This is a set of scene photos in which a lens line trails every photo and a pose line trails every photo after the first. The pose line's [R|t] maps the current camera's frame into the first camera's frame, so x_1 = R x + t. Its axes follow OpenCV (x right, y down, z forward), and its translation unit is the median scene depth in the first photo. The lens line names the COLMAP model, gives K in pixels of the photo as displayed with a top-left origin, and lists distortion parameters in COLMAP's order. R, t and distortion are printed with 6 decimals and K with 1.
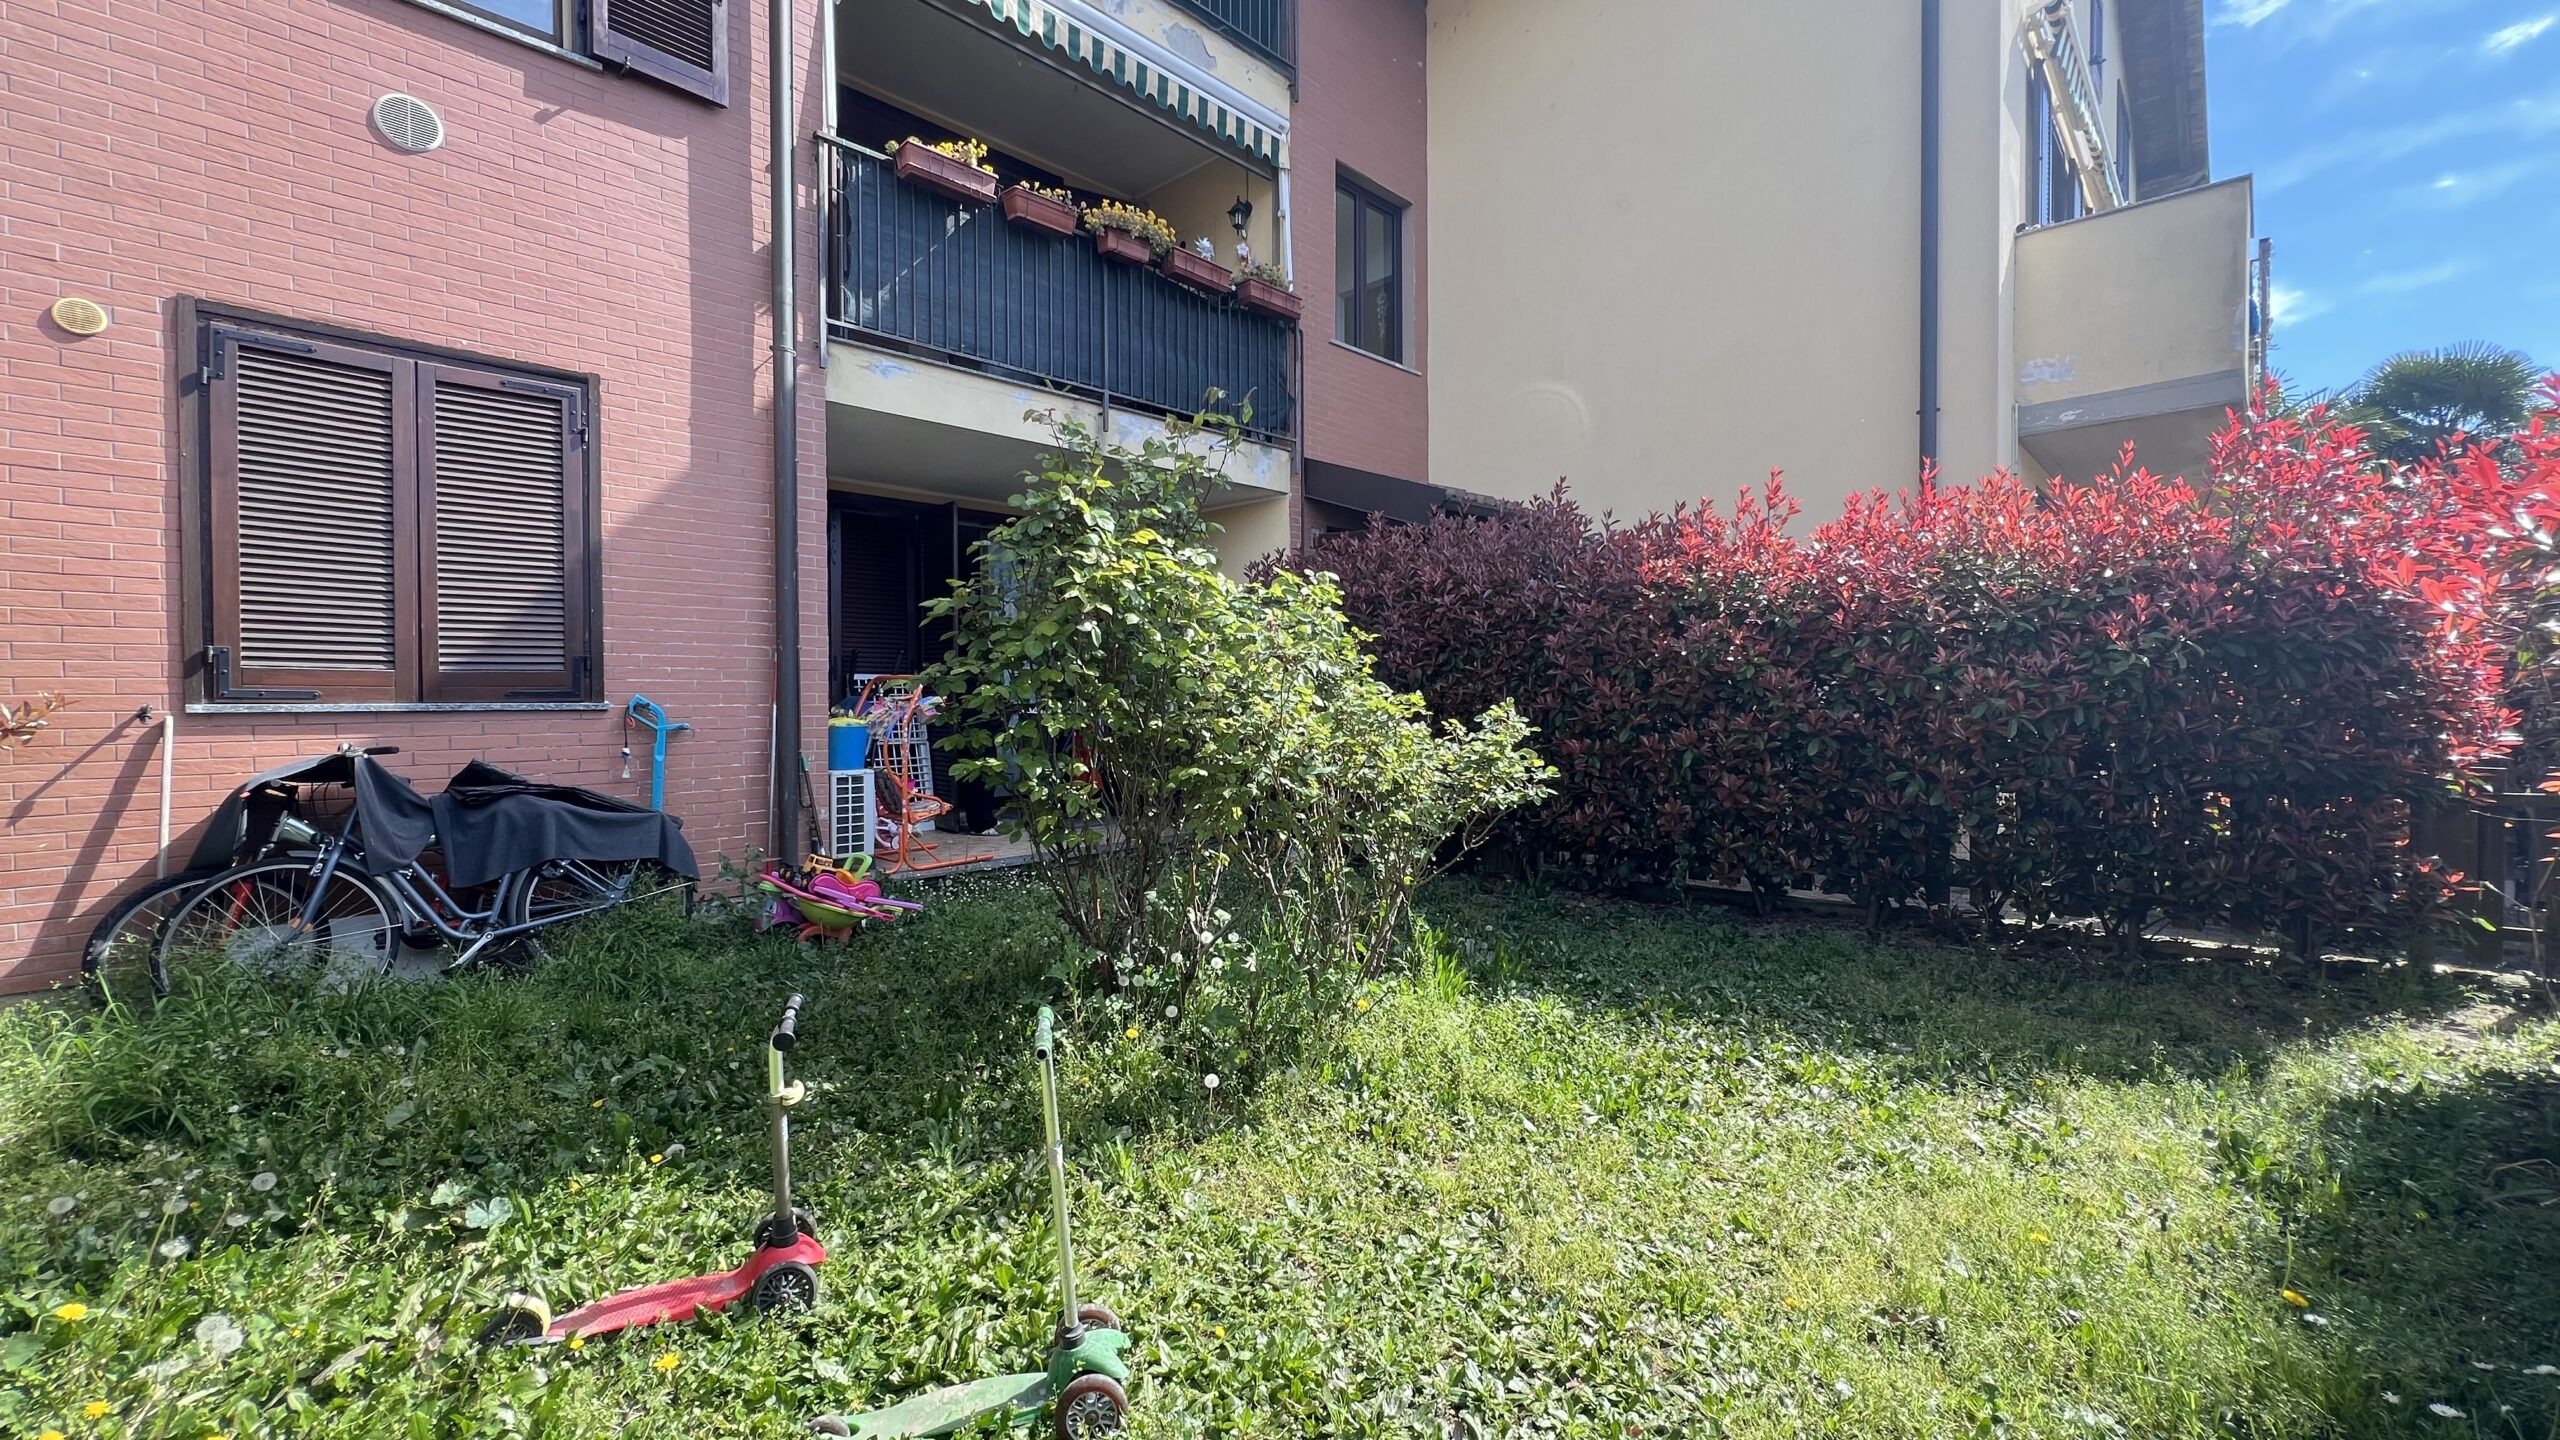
lens RADIAL K [[1024.2, 0, 1271.8], [0, 1024.2, 712.4], [0, 0, 1]] dist [-0.001285, -0.000376]
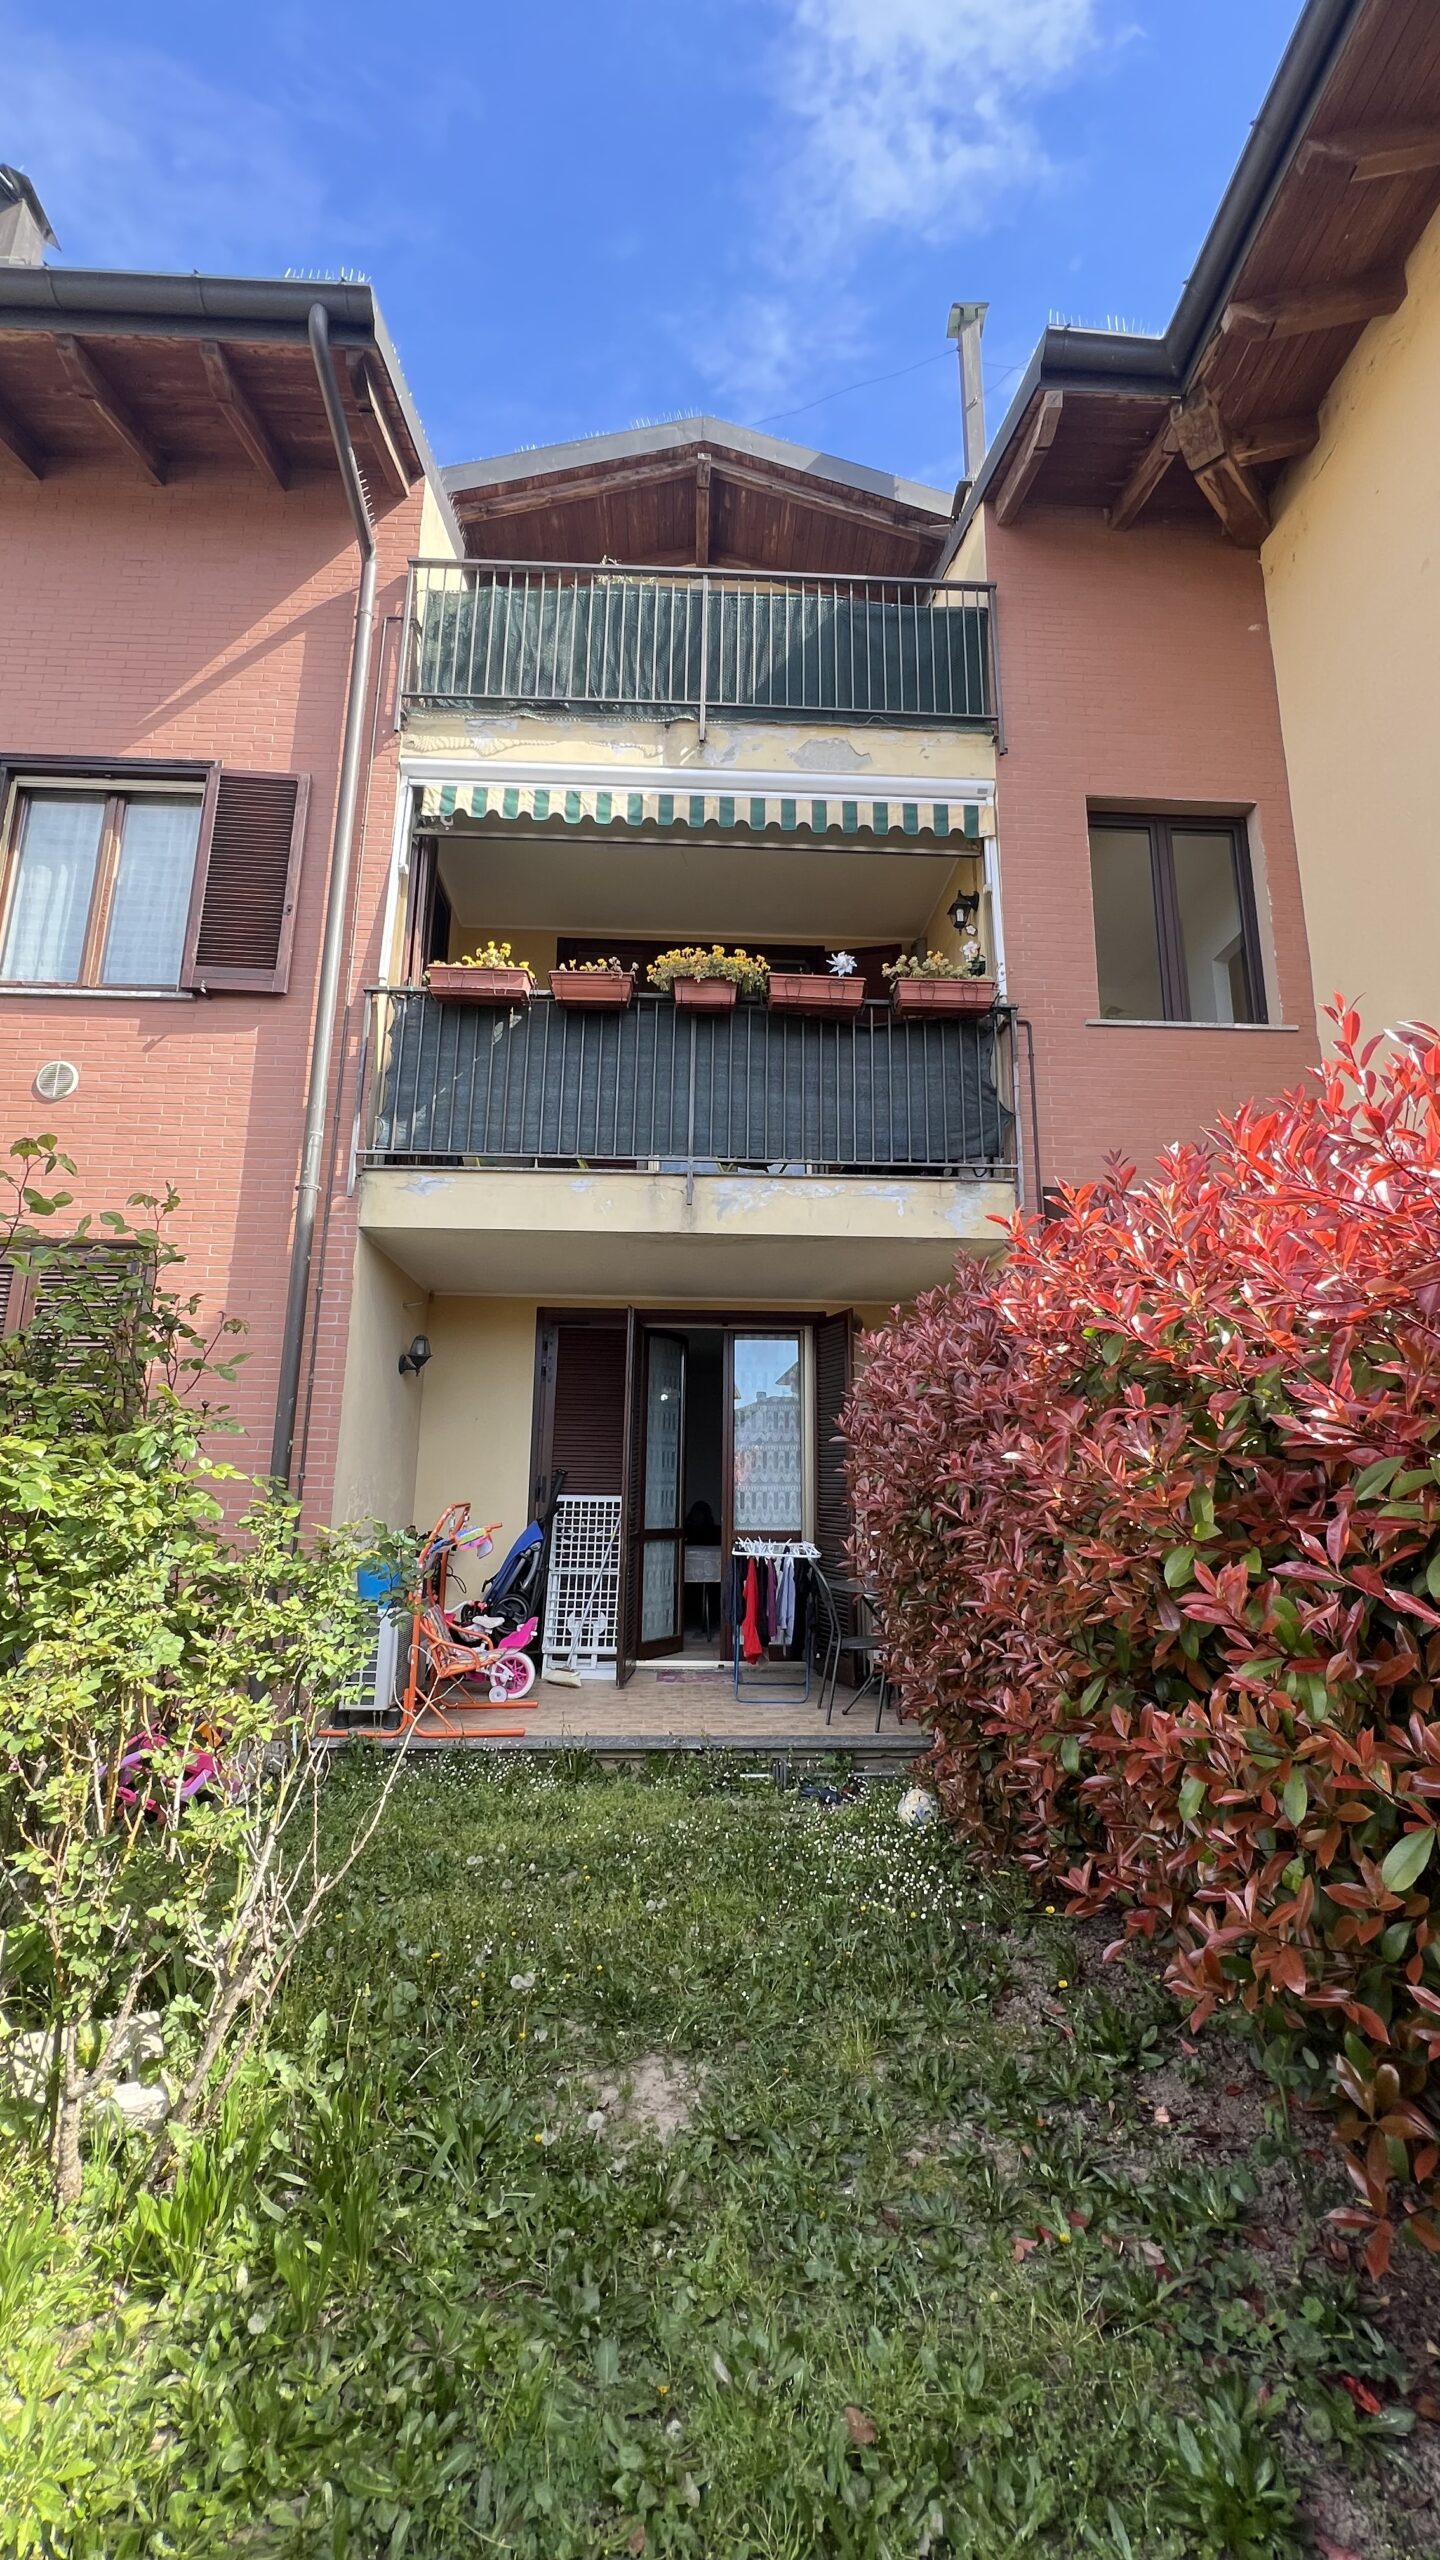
lens RADIAL K [[1024.9, 0, 729.4], [0, 1024.9, 1272.8], [0, 0, 1]] dist [-0.002913, 0.000504]
pose [[0.728753, -0.130002, -0.672323, 0.549477], [-0.025041, 0.976098, -0.215884, -0.055847], [0.684319, 0.174162, 0.708079, 0.588826]]
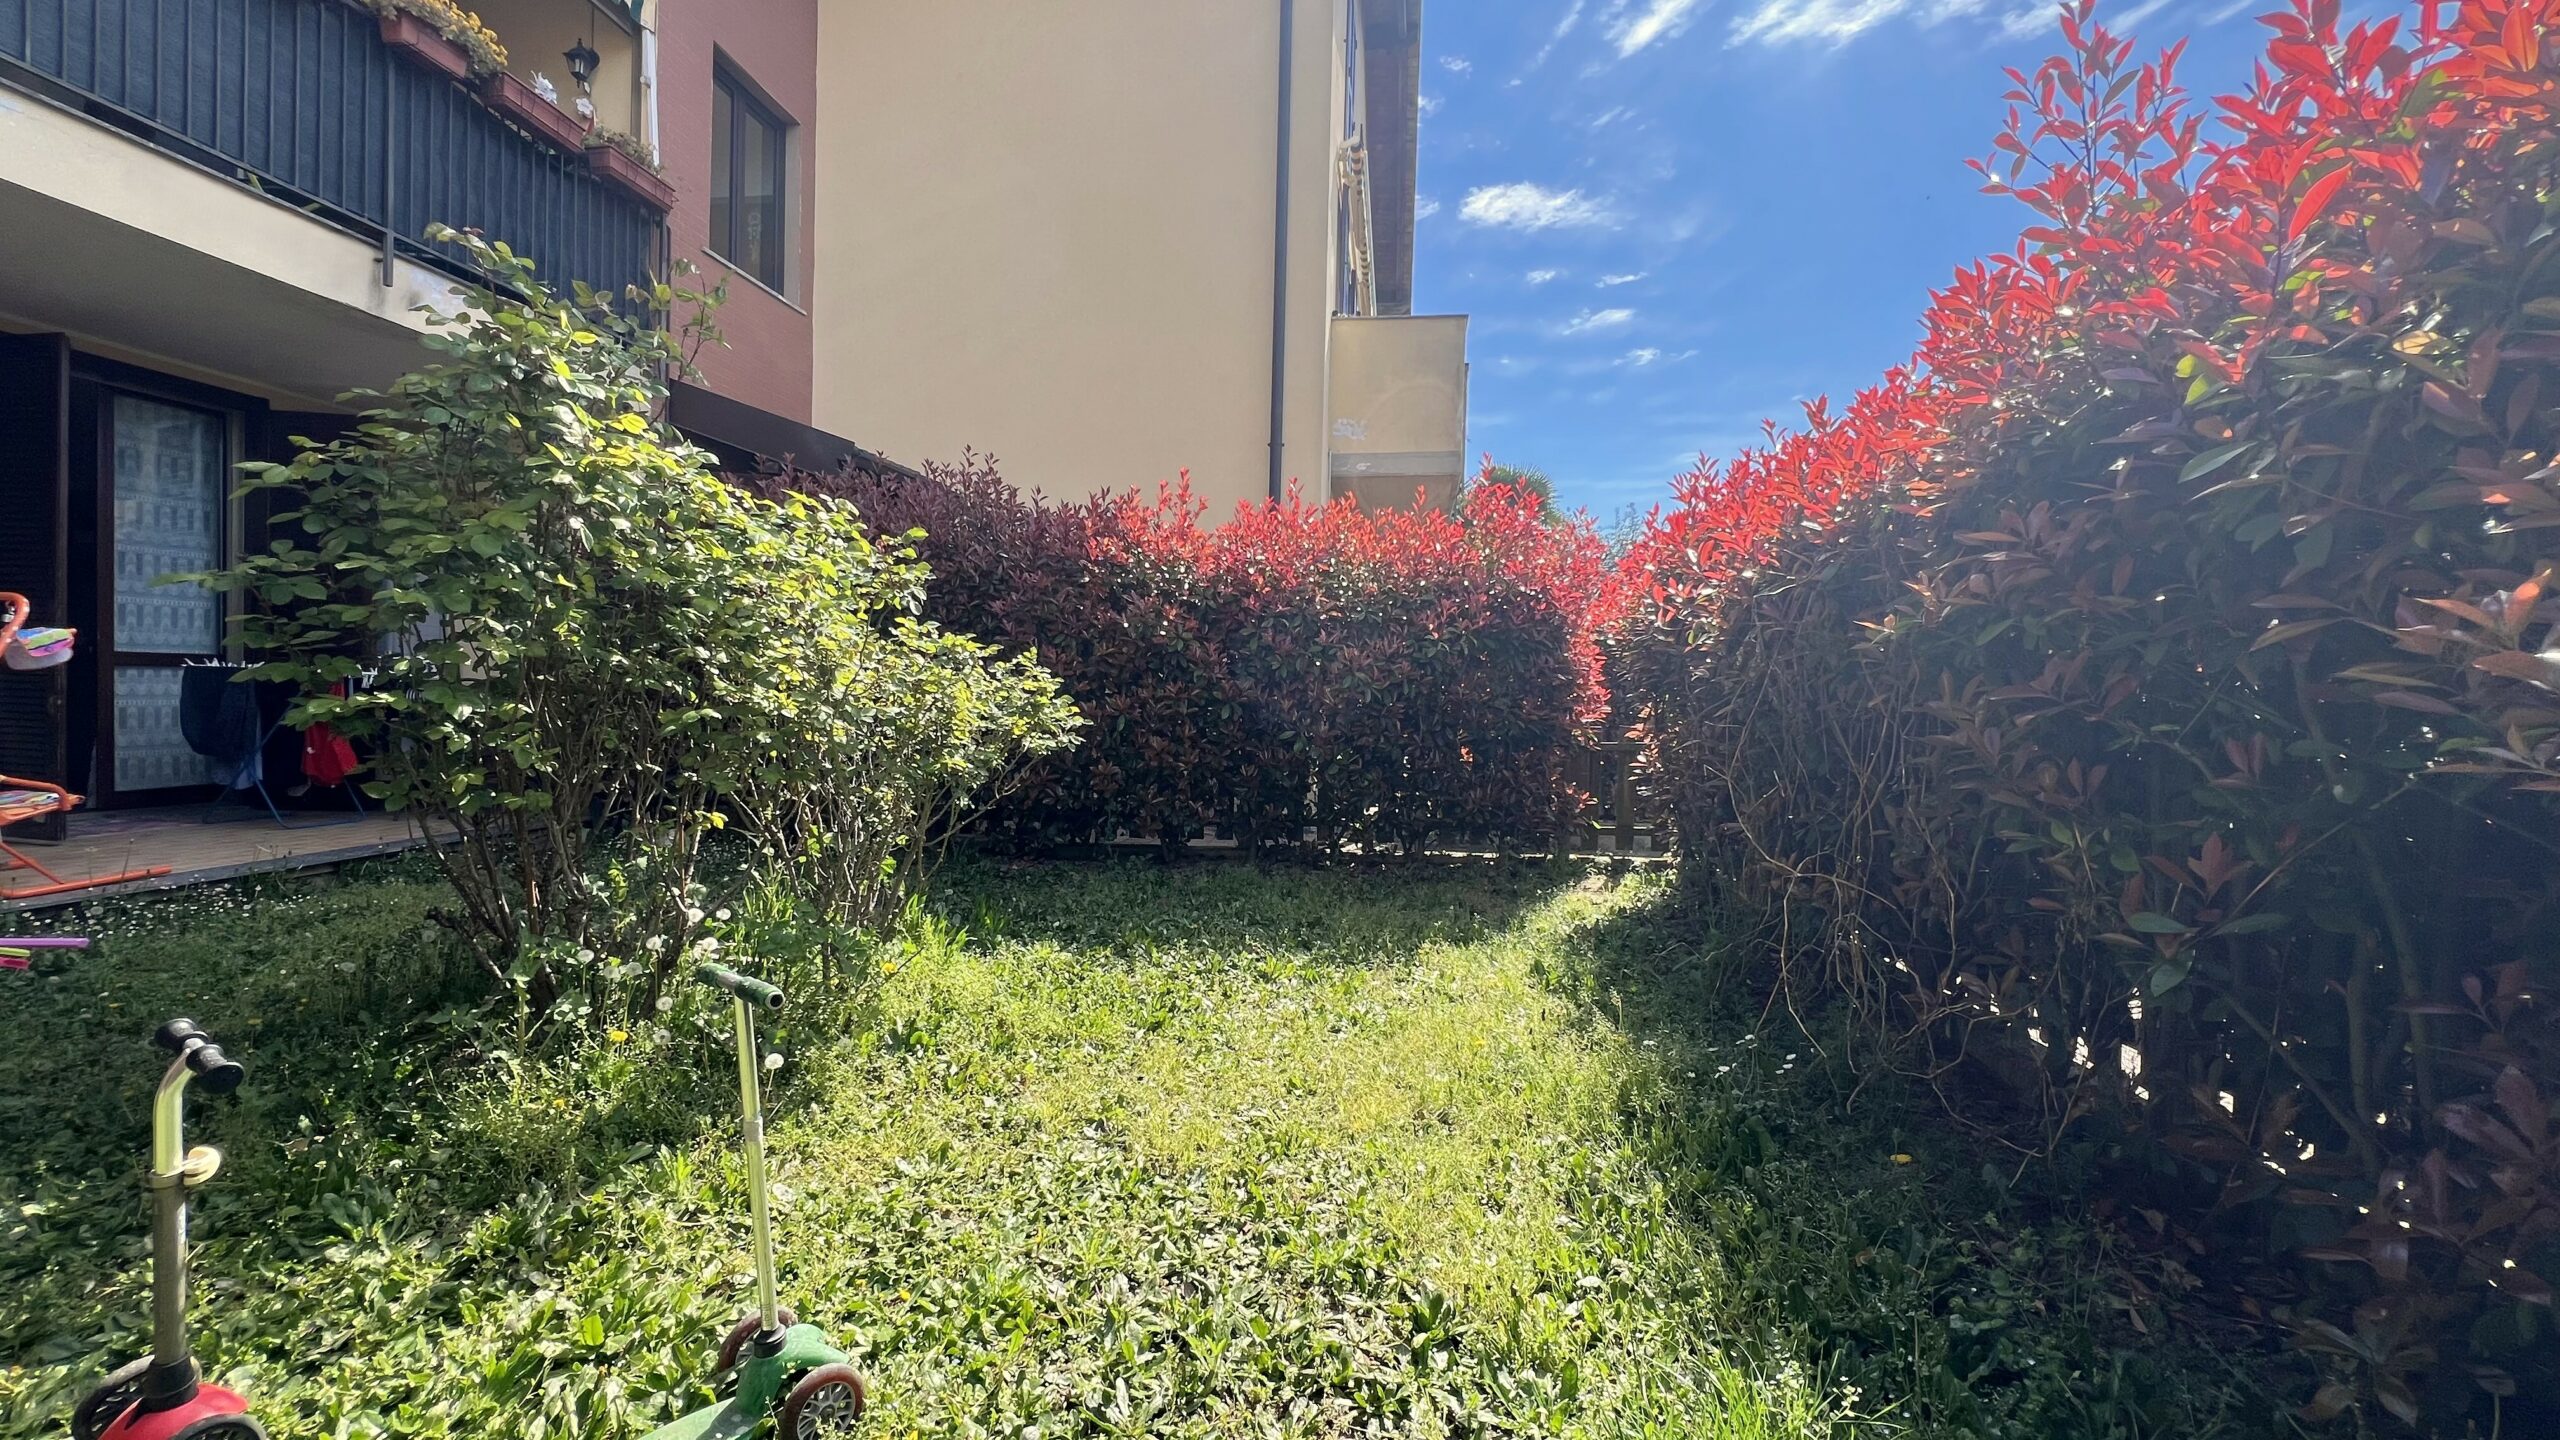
lens RADIAL K [[1024.9, 0, 1270.9], [0, 1024.9, 711.9], [0, 0, 1]] dist [-0.002913, 0.000504]
pose [[0.798829, 0.011935, 0.601440, -0.124177], [-0.017358, 0.999844, 0.003213, 0.026856], [-0.601308, -0.013006, 0.798912, 0.028231]]
